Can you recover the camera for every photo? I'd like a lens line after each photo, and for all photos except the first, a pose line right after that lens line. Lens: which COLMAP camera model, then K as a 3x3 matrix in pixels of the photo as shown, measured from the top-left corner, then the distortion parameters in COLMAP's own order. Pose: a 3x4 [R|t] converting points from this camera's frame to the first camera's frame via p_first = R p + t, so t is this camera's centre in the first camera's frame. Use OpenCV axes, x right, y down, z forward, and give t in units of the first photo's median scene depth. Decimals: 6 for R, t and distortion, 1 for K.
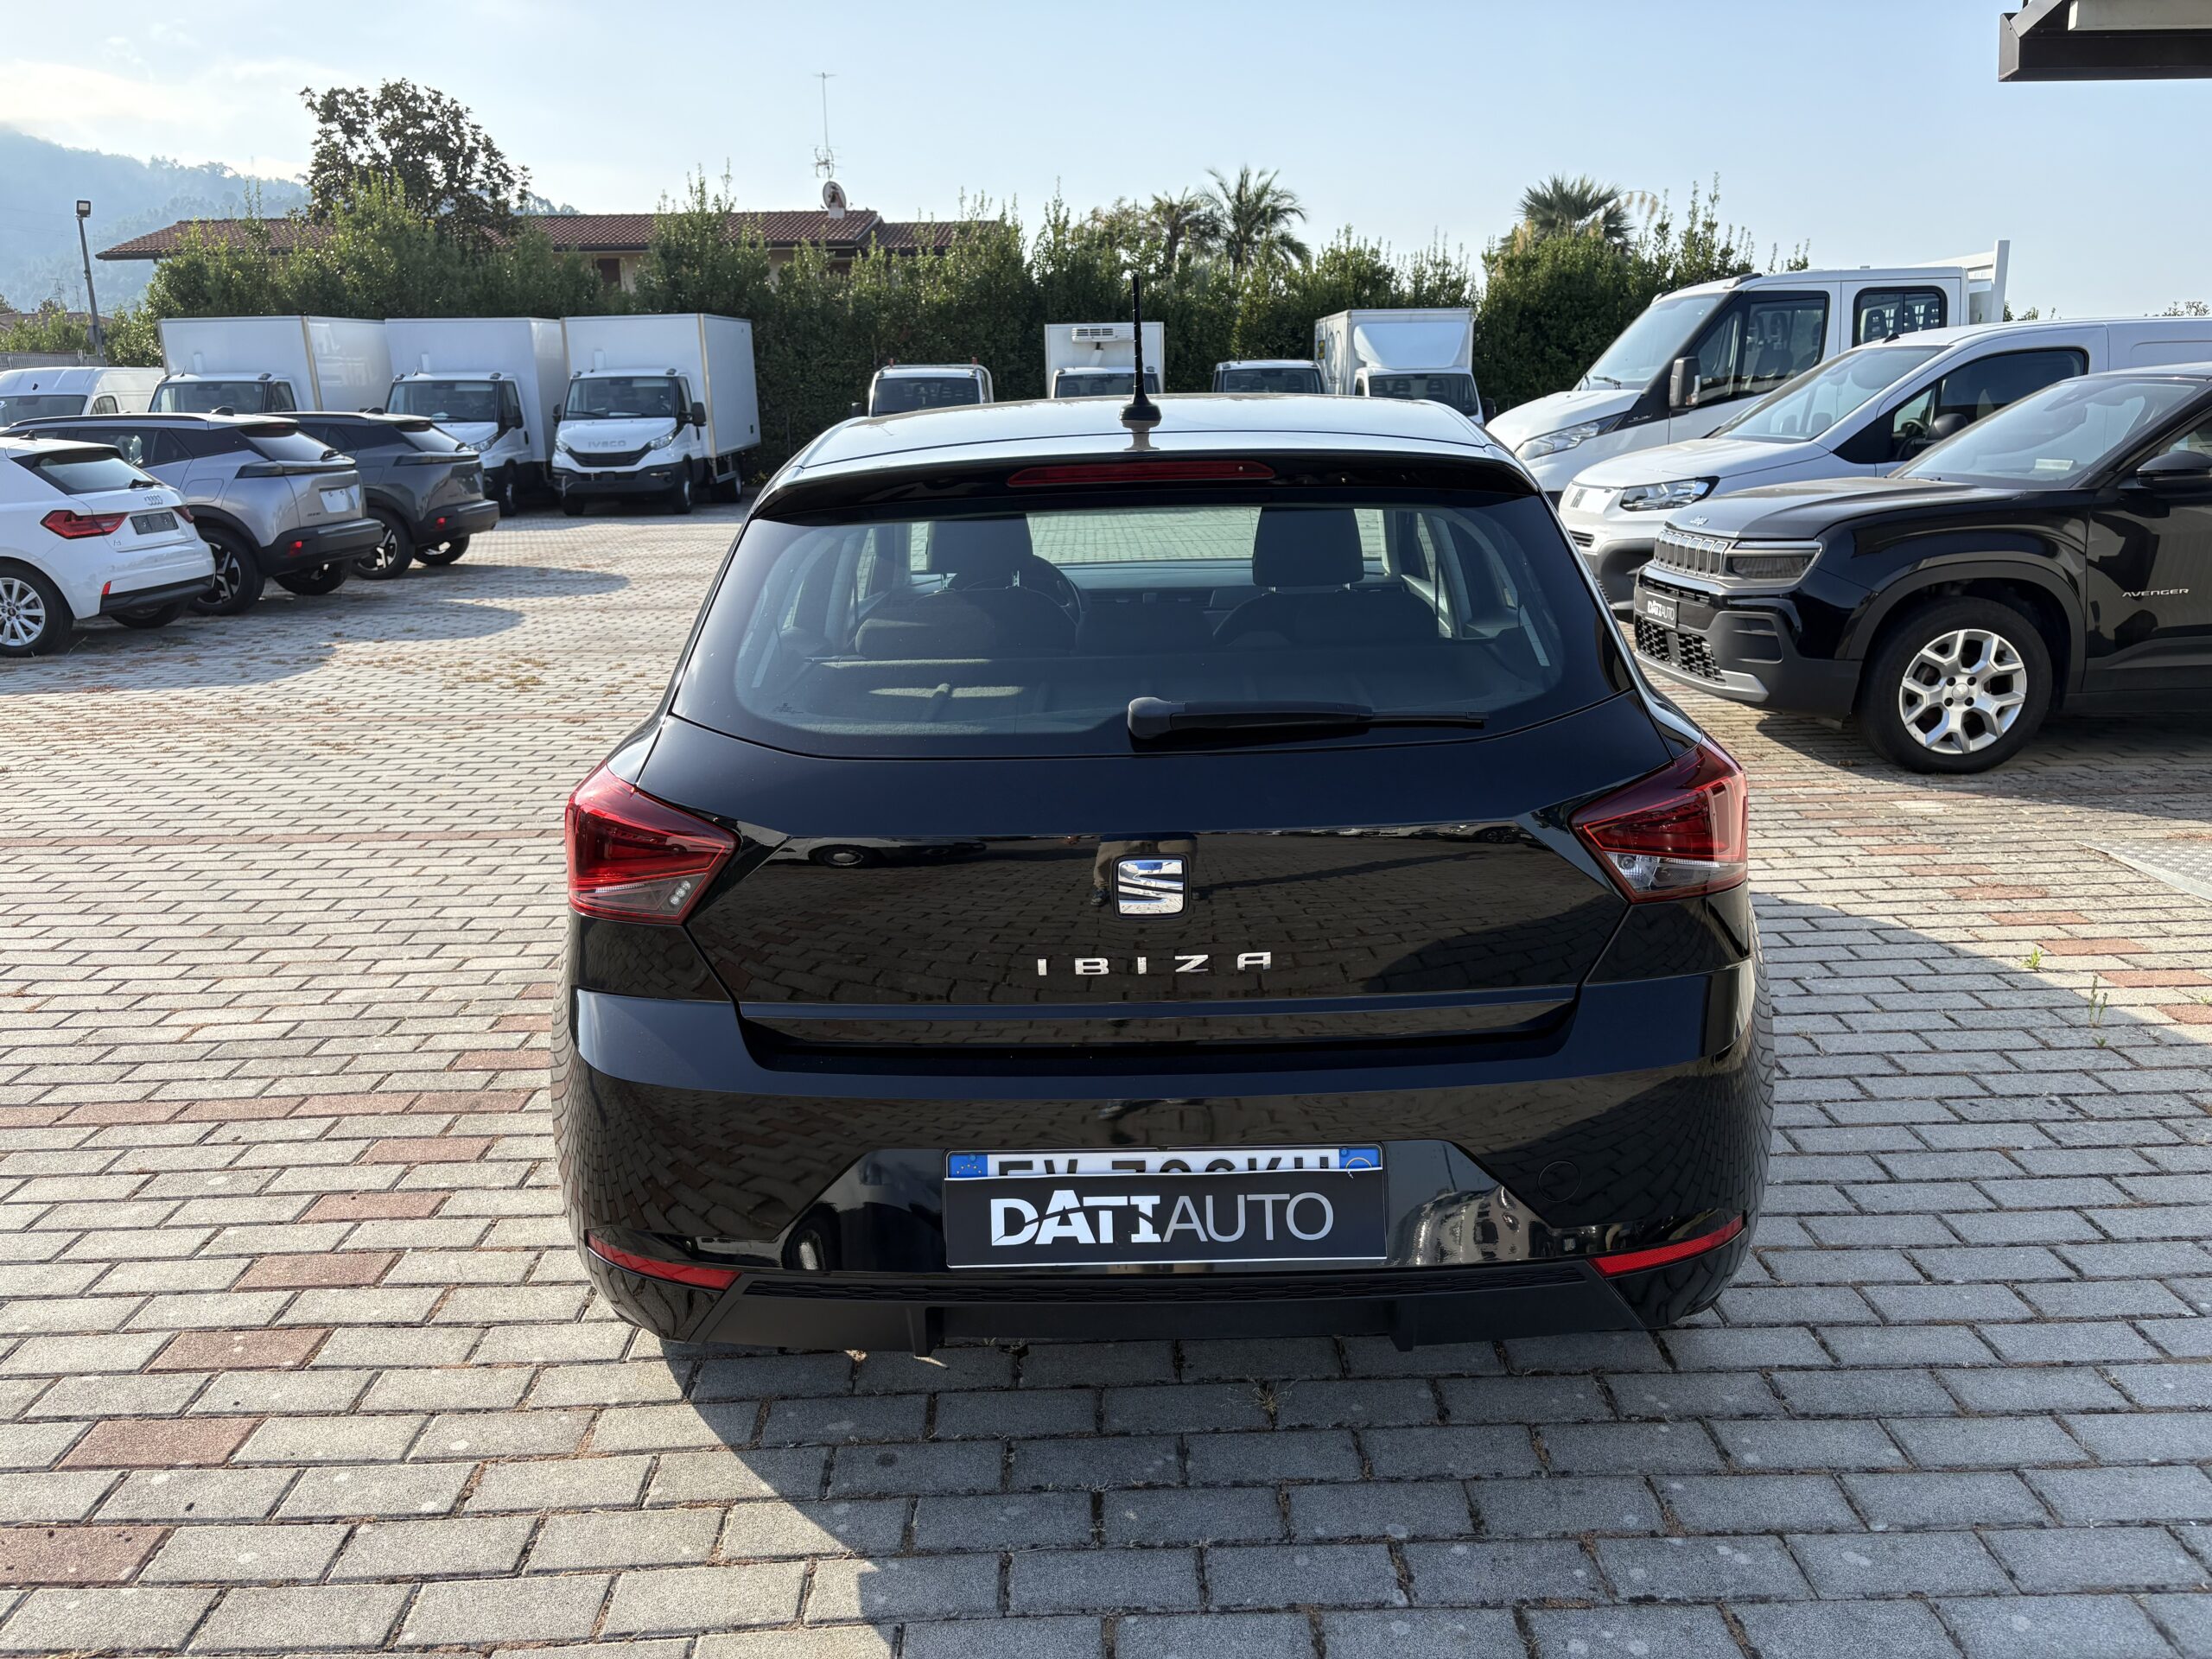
lens RADIAL K [[1674.8, 0, 1106.0], [0, 1674.8, 829.5], [0, 0, 1]] dist [0.071031, -0.084025]
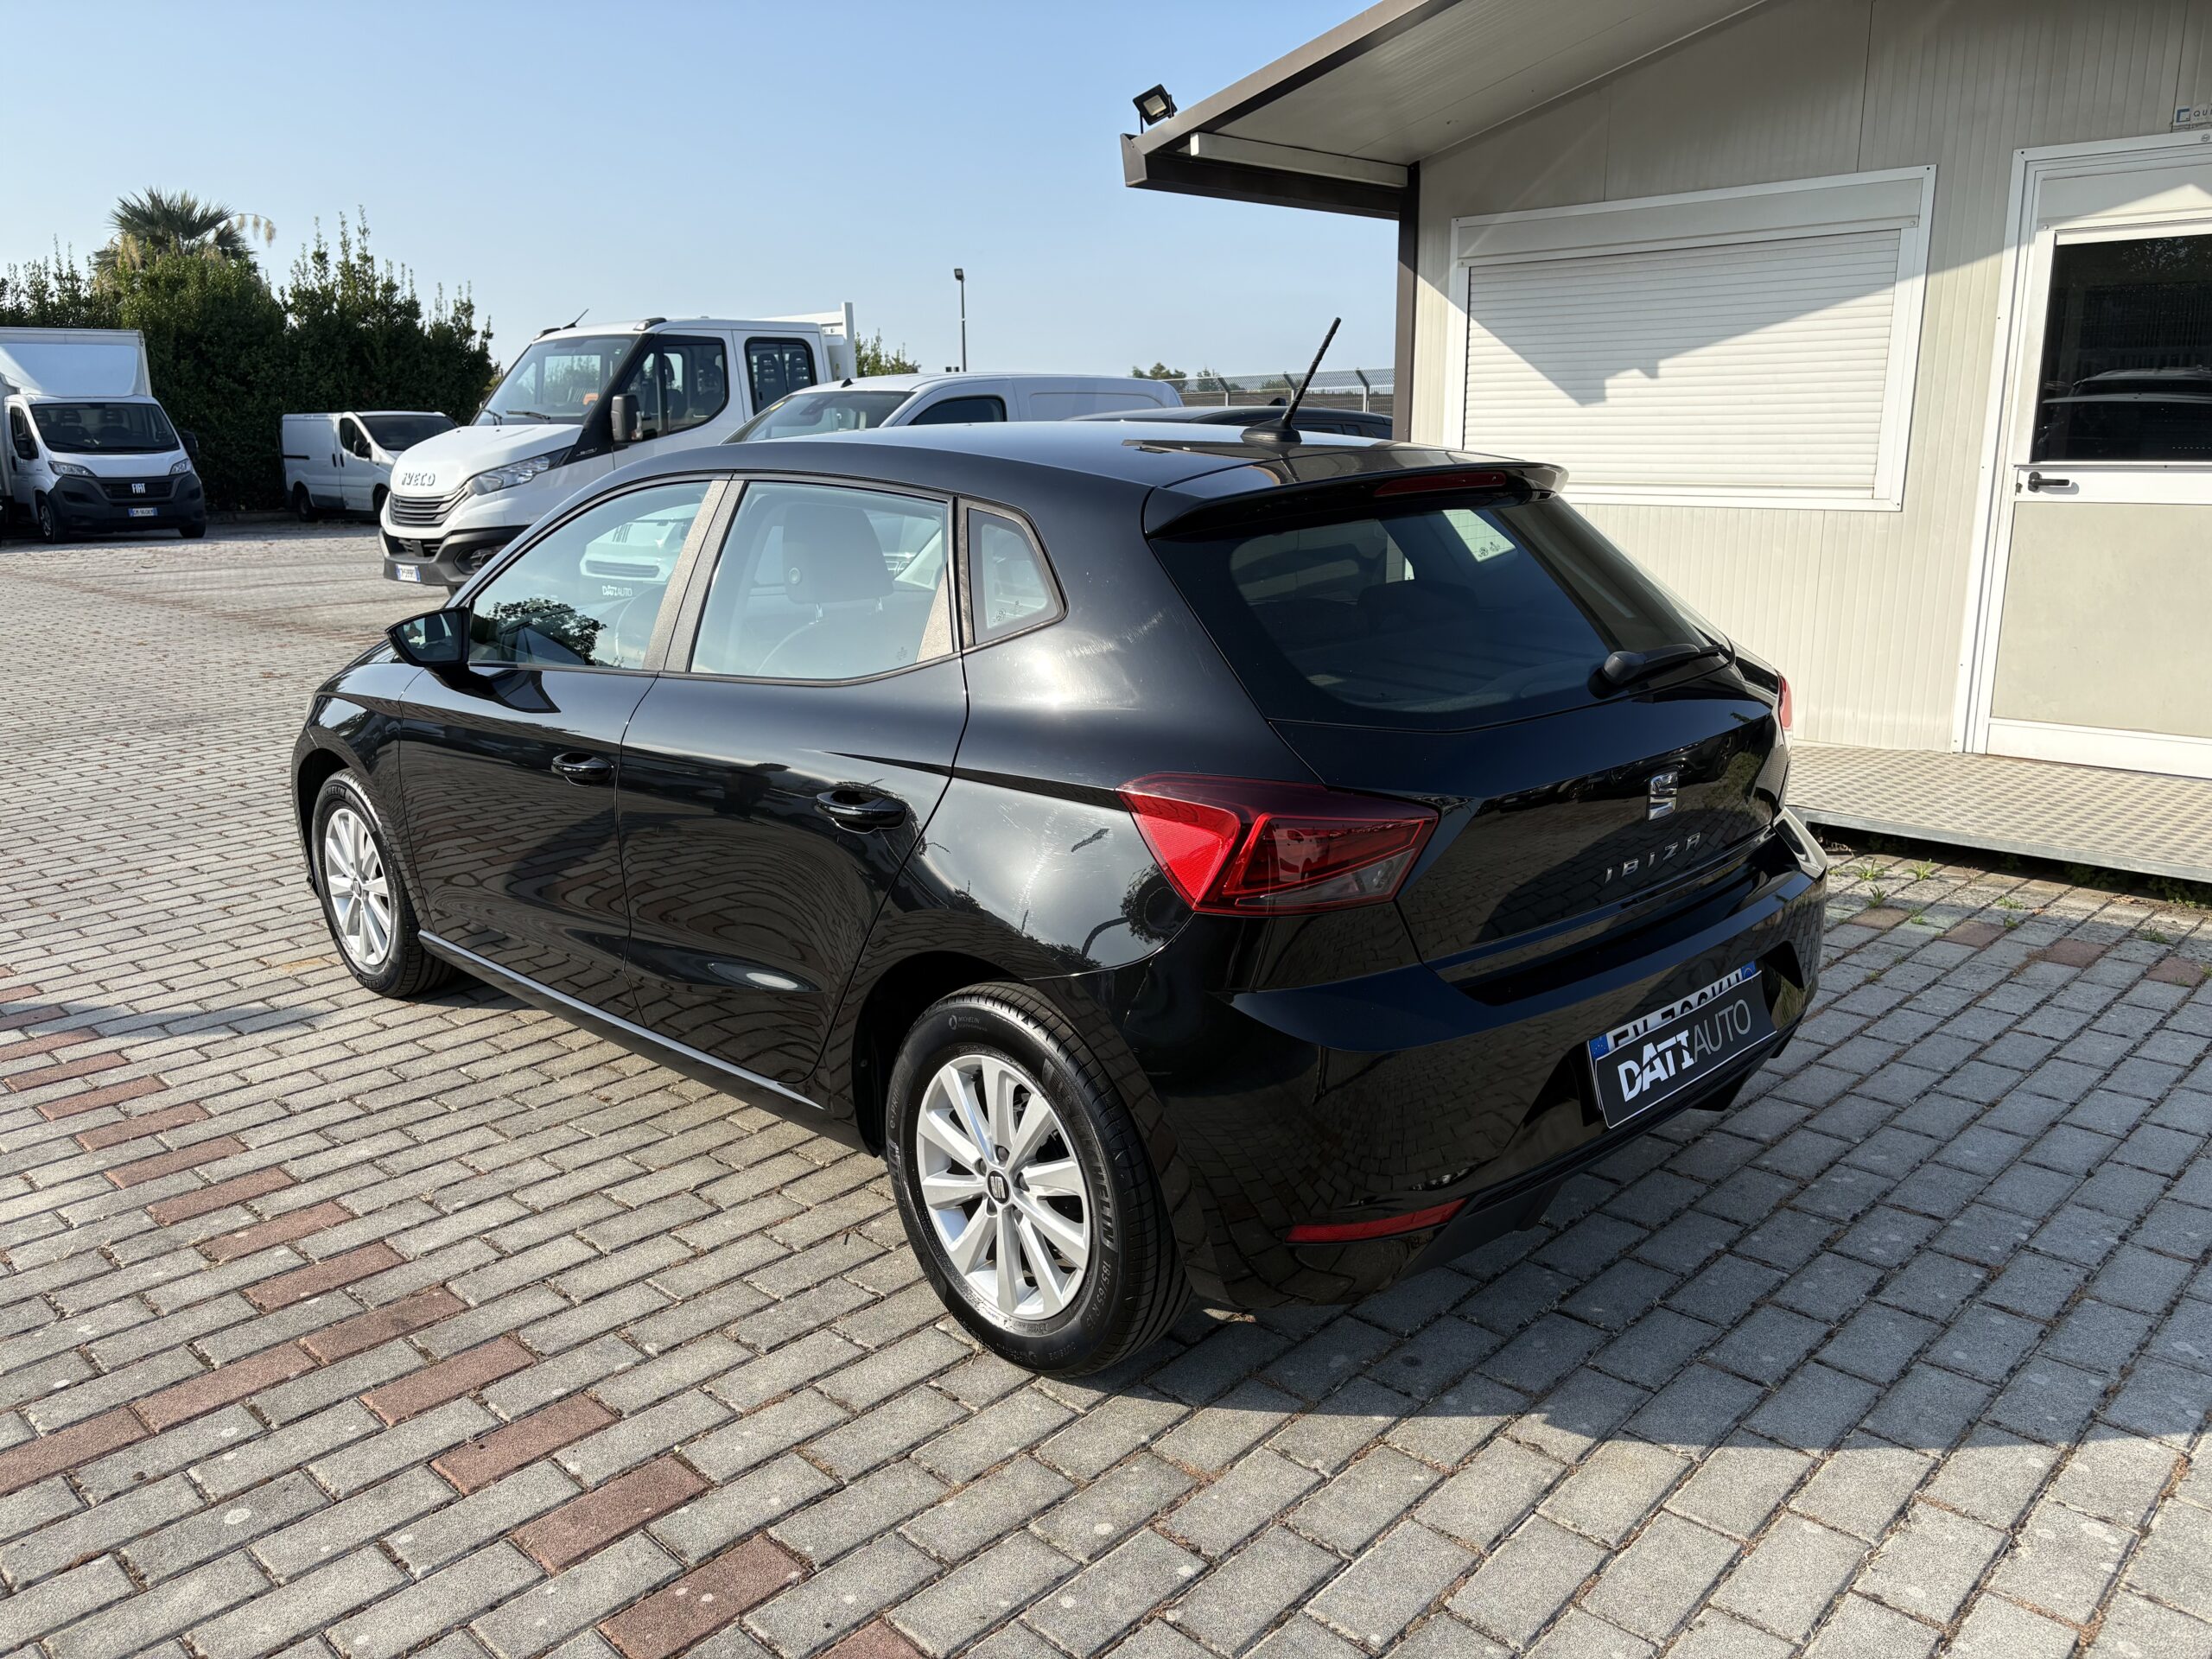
lens RADIAL K [[1674.8, 0, 1106.0], [0, 1674.8, 829.5], [0, 0, 1]] dist [0.071031, -0.084025]
pose [[0.705539, -0.159377, 0.690517, -0.211148], [0.173340, 0.983597, 0.049911, -0.014307], [-0.687145, 0.084480, 0.721592, 0.063019]]
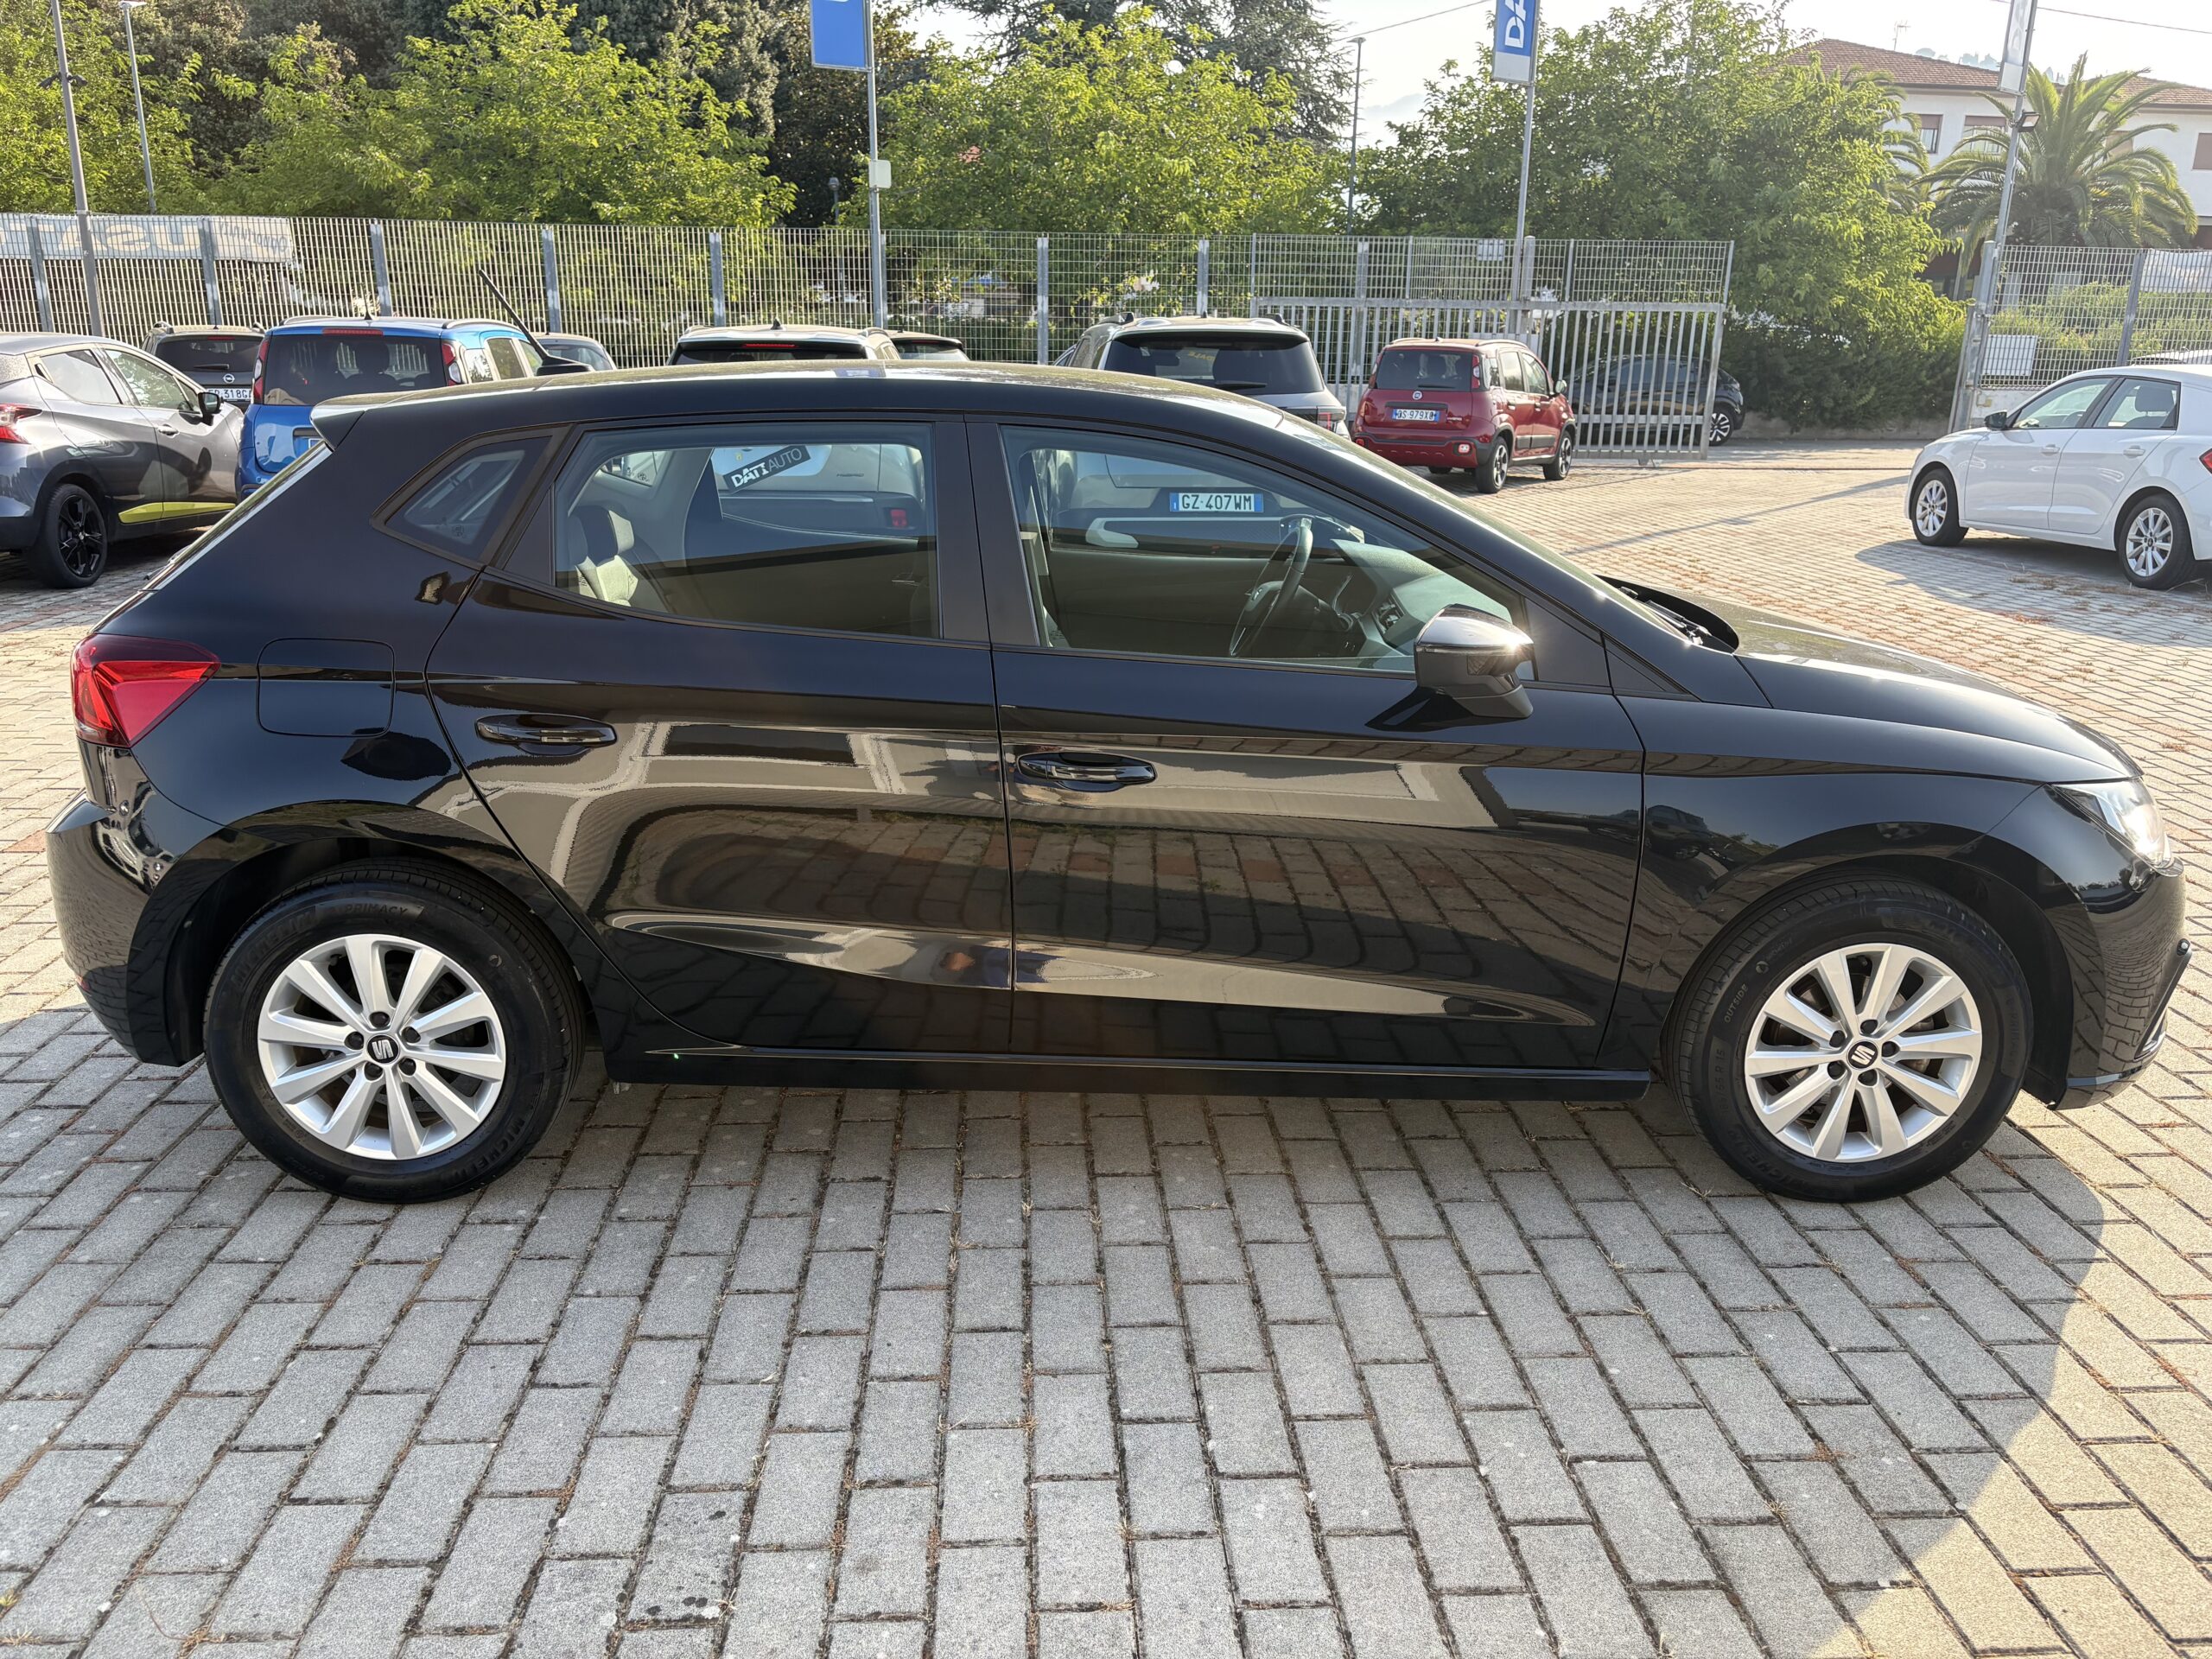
lens RADIAL K [[1674.8, 0, 1106.0], [0, 1674.8, 829.5], [0, 0, 1]] dist [0.071031, -0.084025]
pose [[0.050744, 0.301902, -0.951987, 0.329163], [-0.254656, 0.925618, 0.279966, -0.093675], [0.965699, 0.228223, 0.123851, 0.312395]]
